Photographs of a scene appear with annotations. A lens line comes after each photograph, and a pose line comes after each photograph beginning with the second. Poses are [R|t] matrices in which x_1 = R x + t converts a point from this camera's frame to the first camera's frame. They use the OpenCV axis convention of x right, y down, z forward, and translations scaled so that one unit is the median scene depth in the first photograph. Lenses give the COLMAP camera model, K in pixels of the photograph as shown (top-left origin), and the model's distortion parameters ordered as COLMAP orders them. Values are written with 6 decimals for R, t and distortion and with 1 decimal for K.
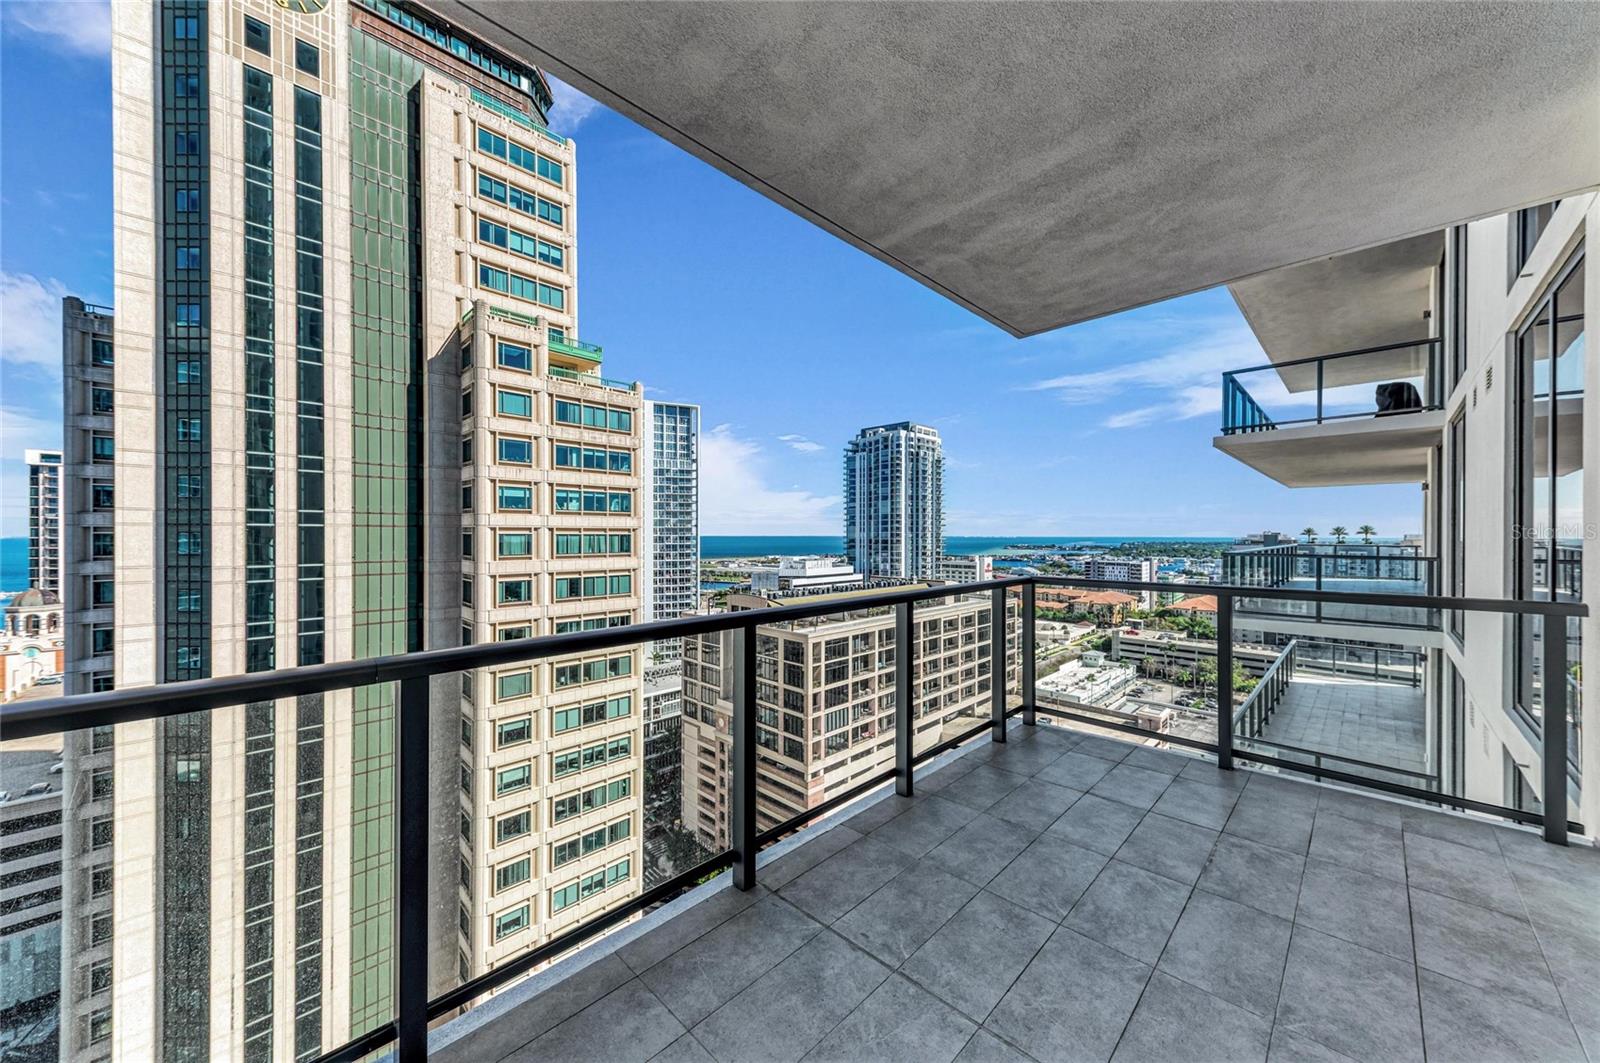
lens RADIAL K [[564.1, 0, 797.1], [0, 564.1, 535.0], [0, 0, 1]] dist [0.022164, -0.004826]
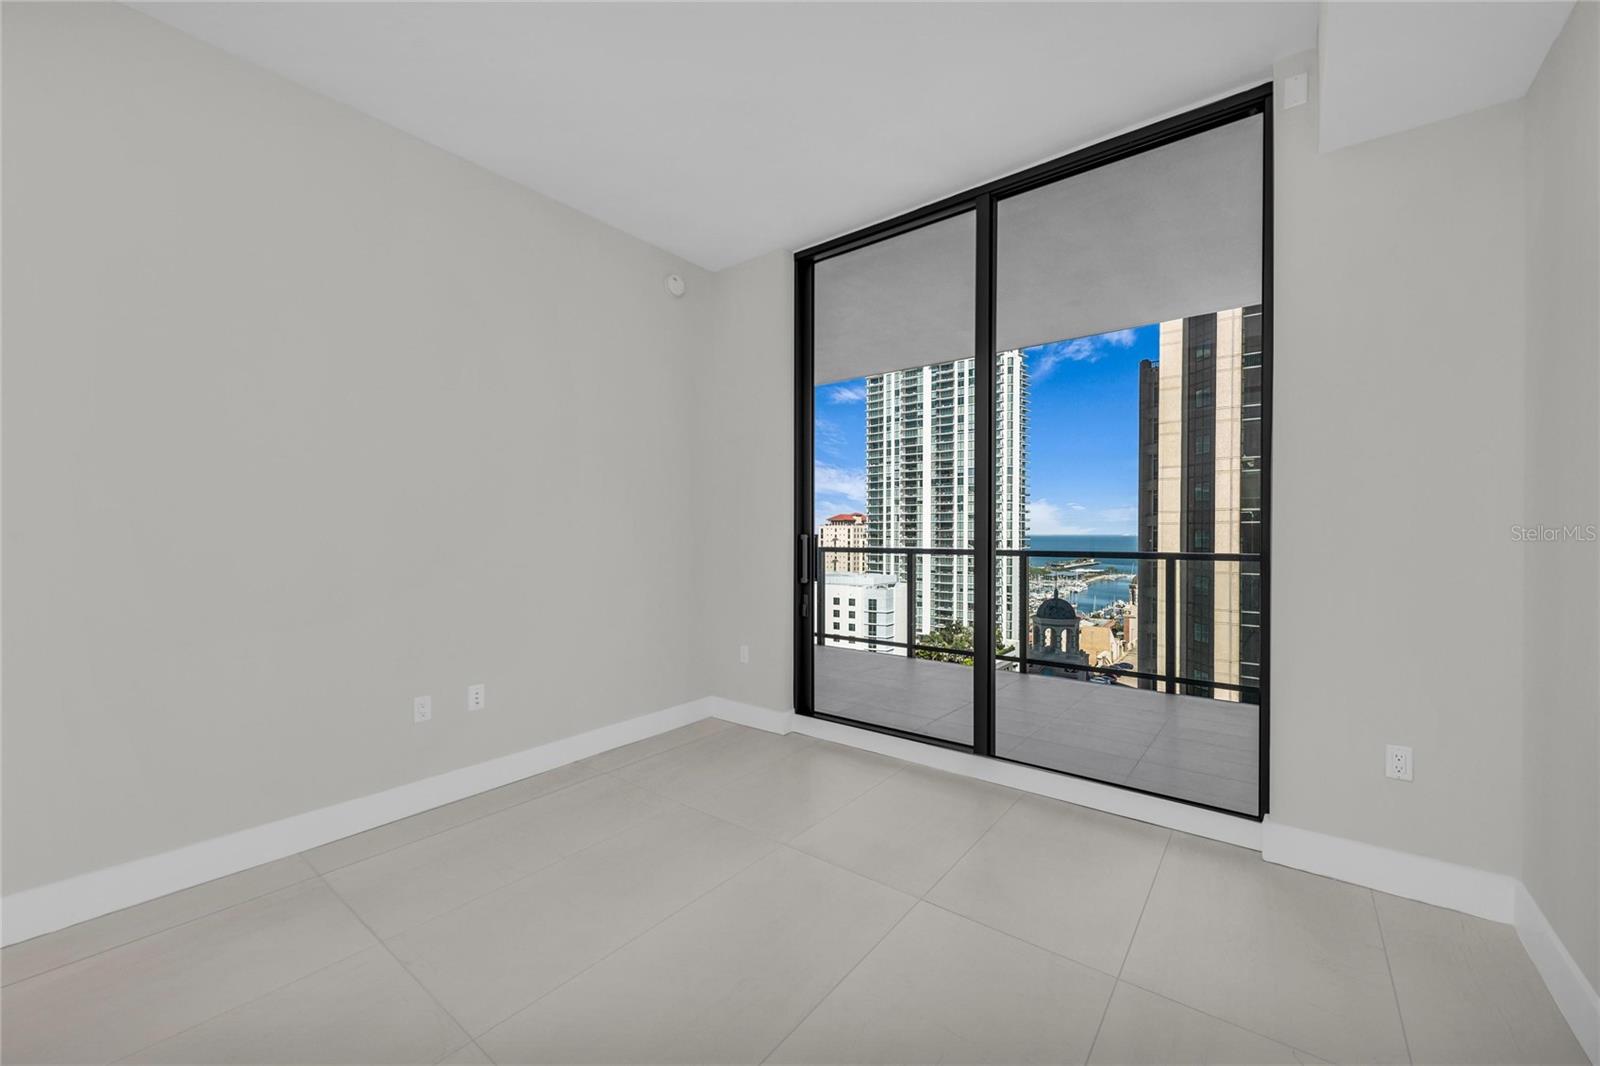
lens RADIAL K [[618.0, 0, 803.2], [0, 618.0, 536.1], [0, 0, 1]] dist [0.001654, 0.000052]
pose [[0.134638, 0.005786, -0.990878, 0.096347], [-0.002986, 0.999981, 0.005433, 0.003259], [0.990890, 0.002227, 0.134652, -0.004311]]
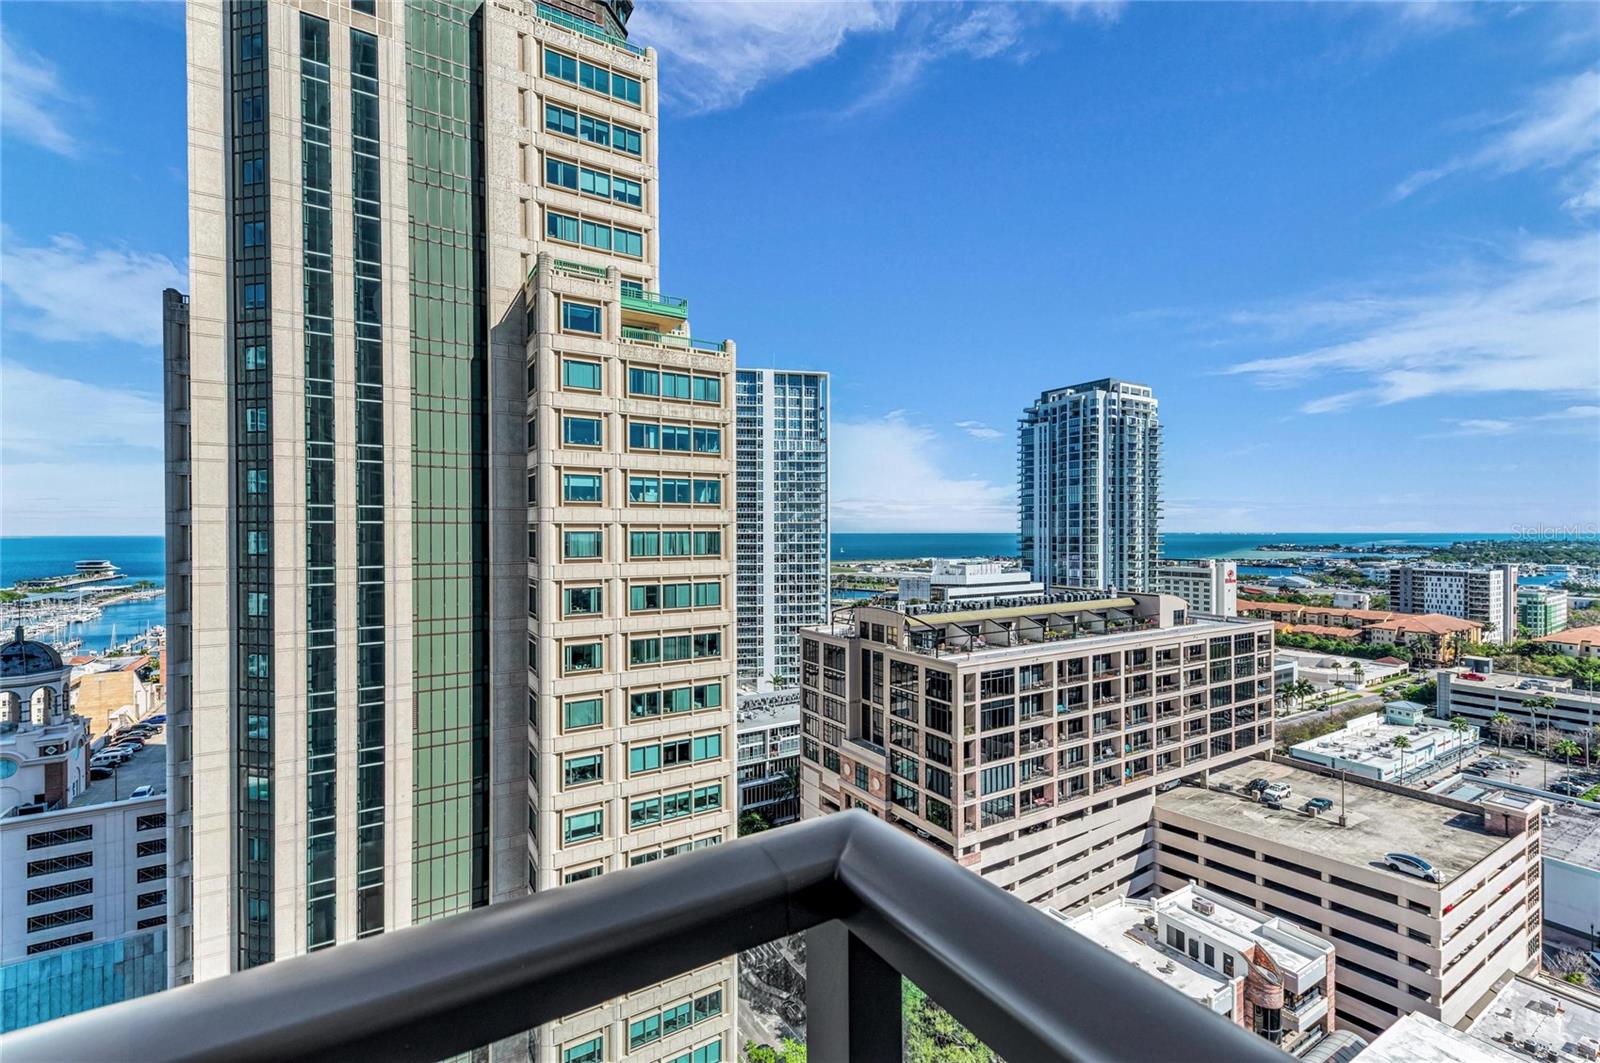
lens RADIAL K [[696.4, 0, 795.0], [0, 696.4, 535.5], [0, 0, 1]] dist [0.023710, -0.006345]
pose [[0.973591, -0.001780, -0.228293, 0.038091], [0.002867, 0.999986, 0.004428, 0.000371], [0.228281, -0.004965, 0.973583, 0.074618]]
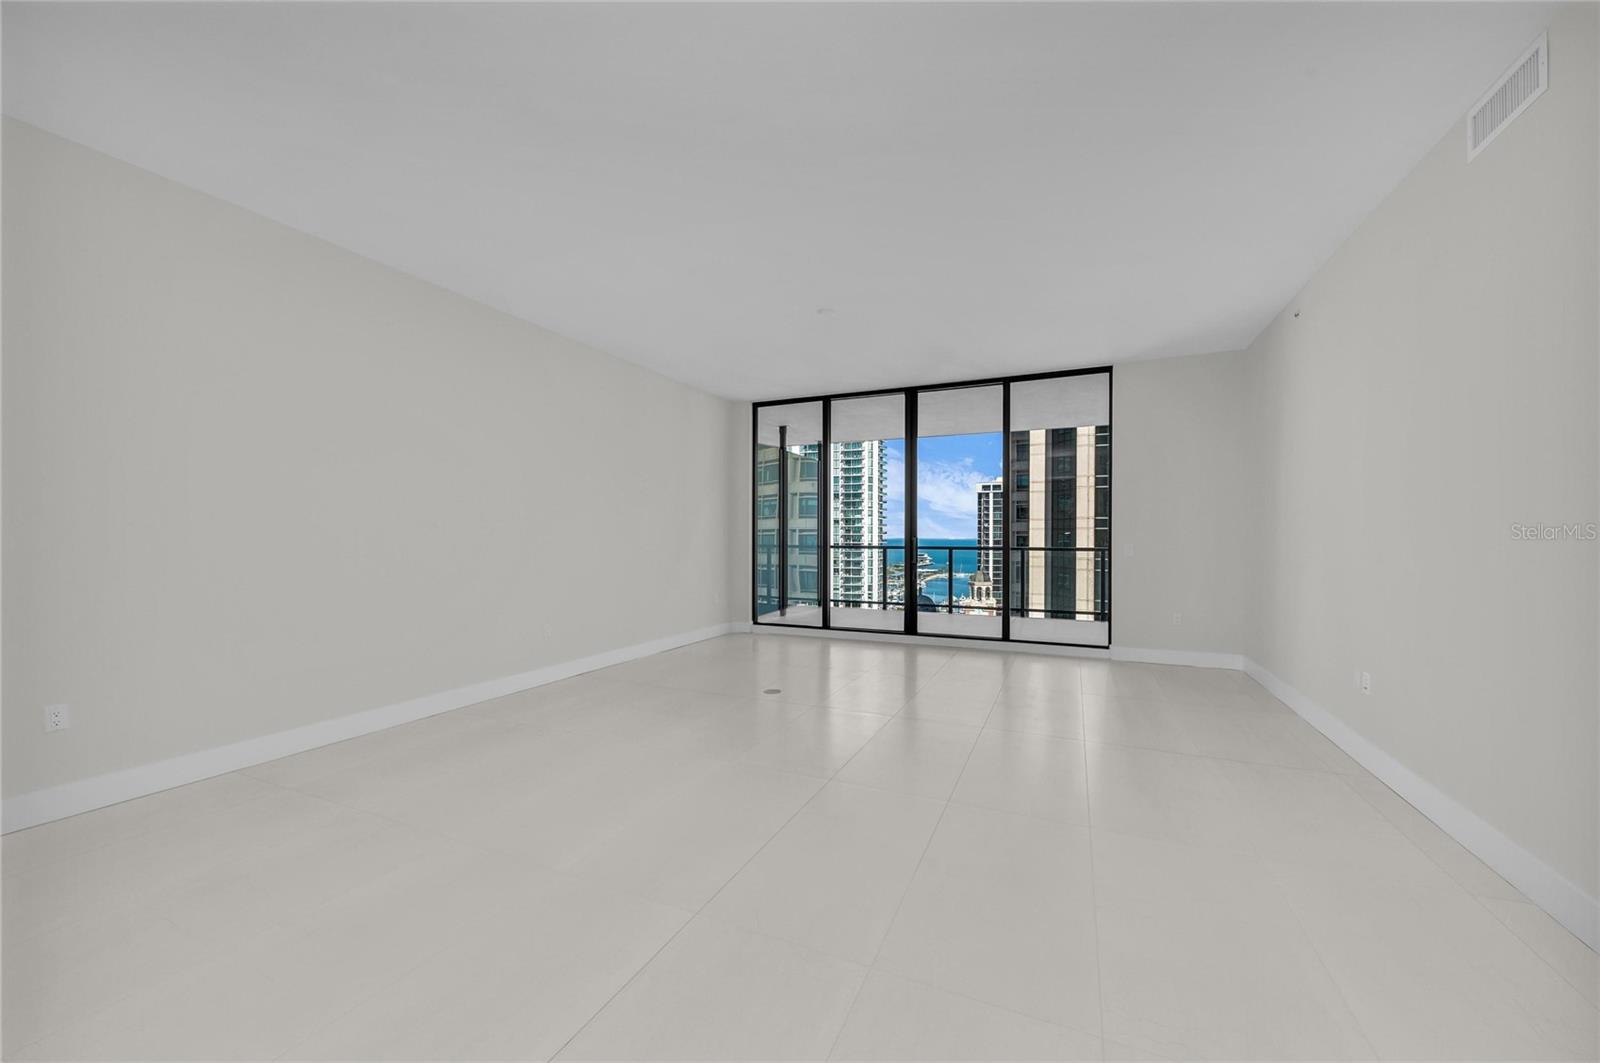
lens RADIAL K [[599.0, 0, 802.9], [0, 599.0, 538.9], [0, 0, 1]] dist [-0.003664, -0.000744]
pose [[0.360407, 0.004742, -0.932783, 0.105620], [-0.004133, 0.999985, 0.003487, 0.003706], [0.932786, 0.002598, 0.360421, -0.141661]]
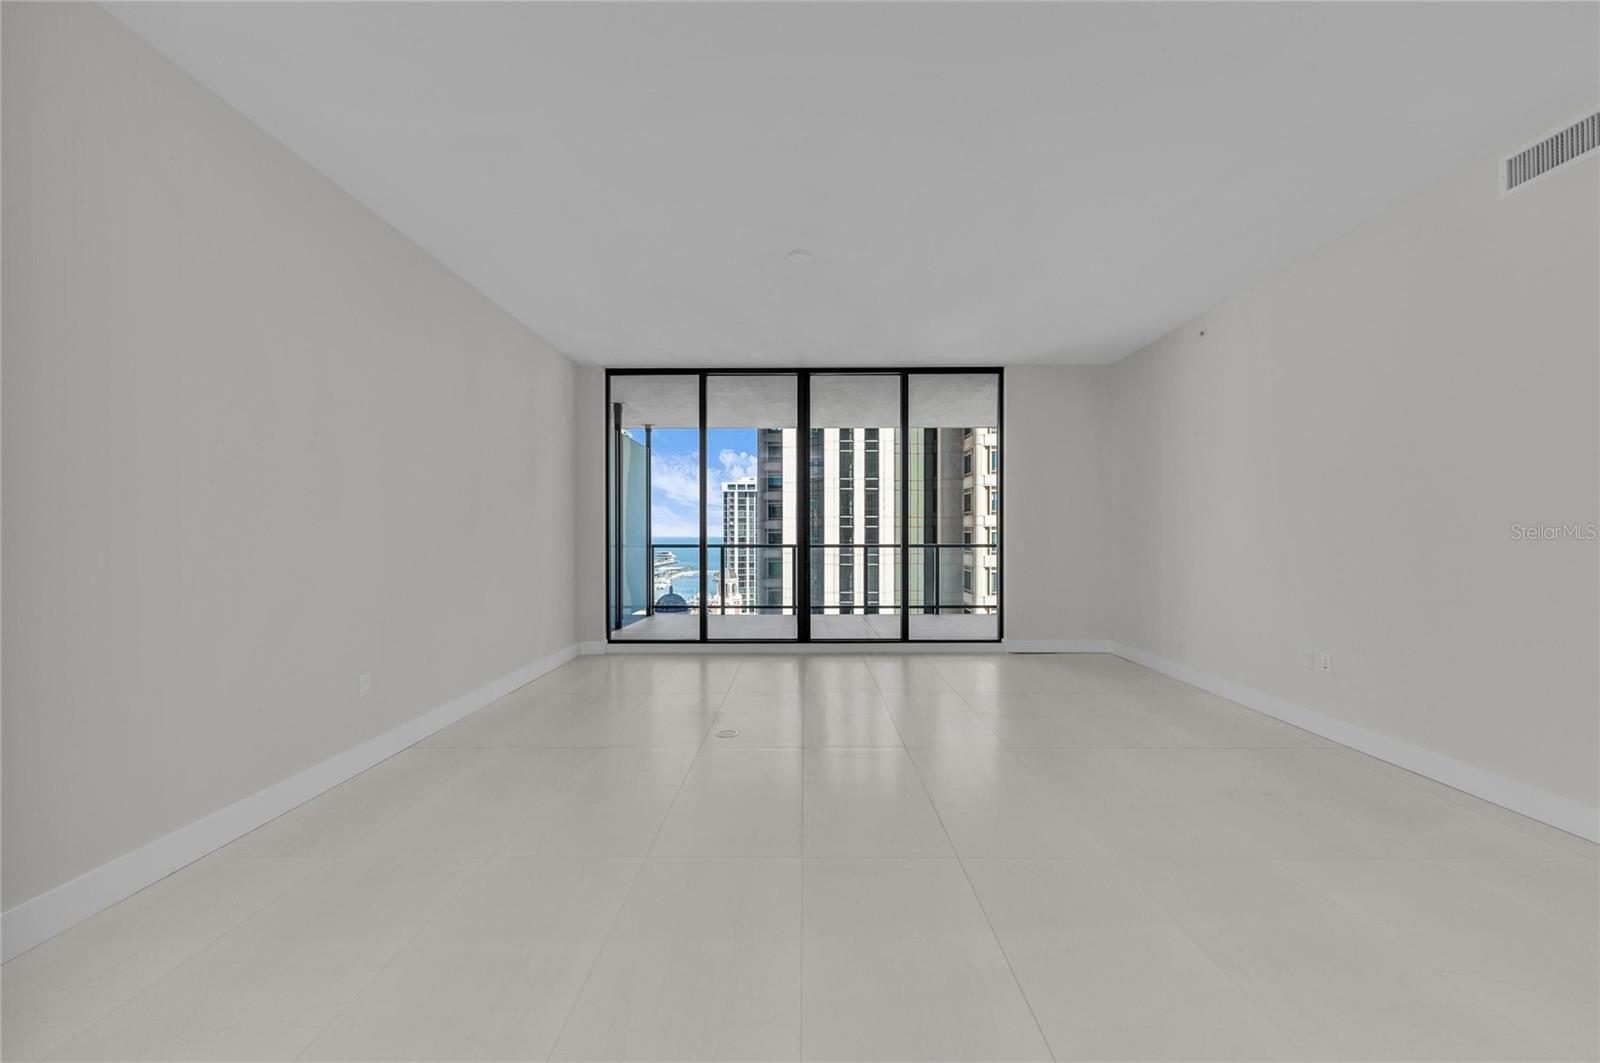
lens RADIAL K [[599.0, 0, 803.5], [0, 599.0, 538.2], [0, 0, 1]] dist [-0.003664, -0.000744]
pose [[0.711138, 0.003557, -0.703043, 0.070808], [-0.000089, 0.999988, 0.004970, 0.003842], [0.703052, -0.003472, 0.711130, -0.159411]]
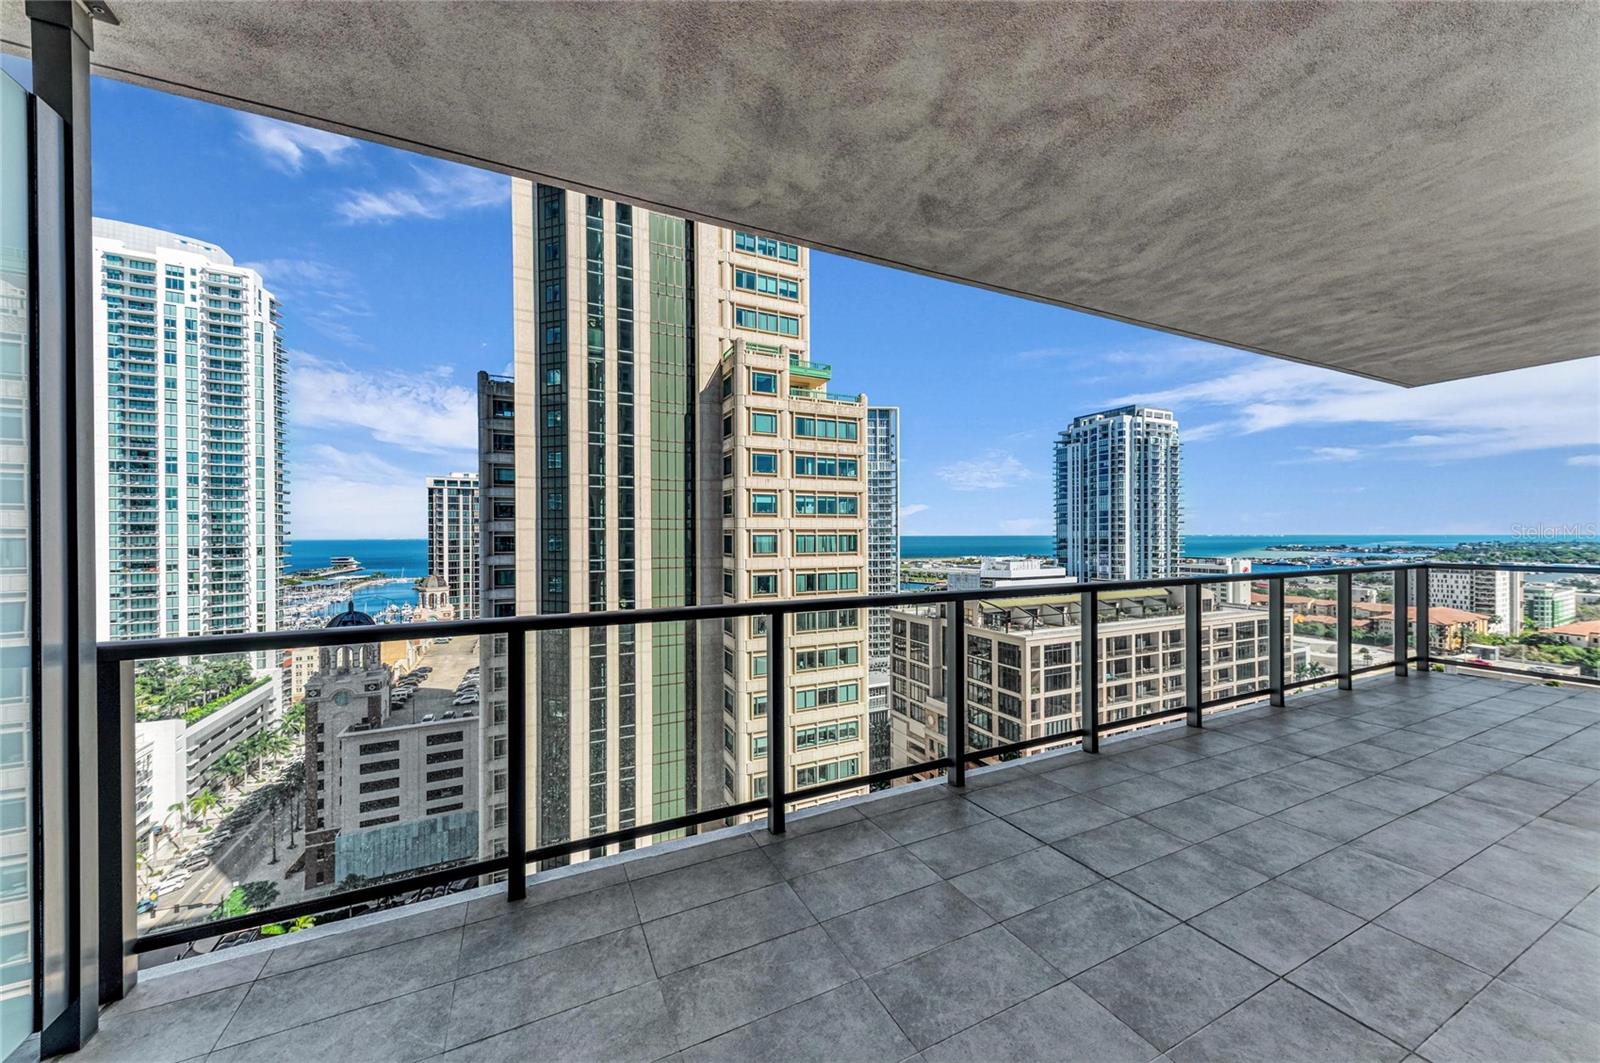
lens RADIAL K [[564.1, 0, 799.7], [0, 564.1, 535.3], [0, 0, 1]] dist [0.022164, -0.004826]
pose [[0.944929, -0.004643, -0.327241, -0.049955], [0.004714, 0.999989, -0.000577, -0.000100], [0.327240, -0.000997, 0.944941, -0.072333]]
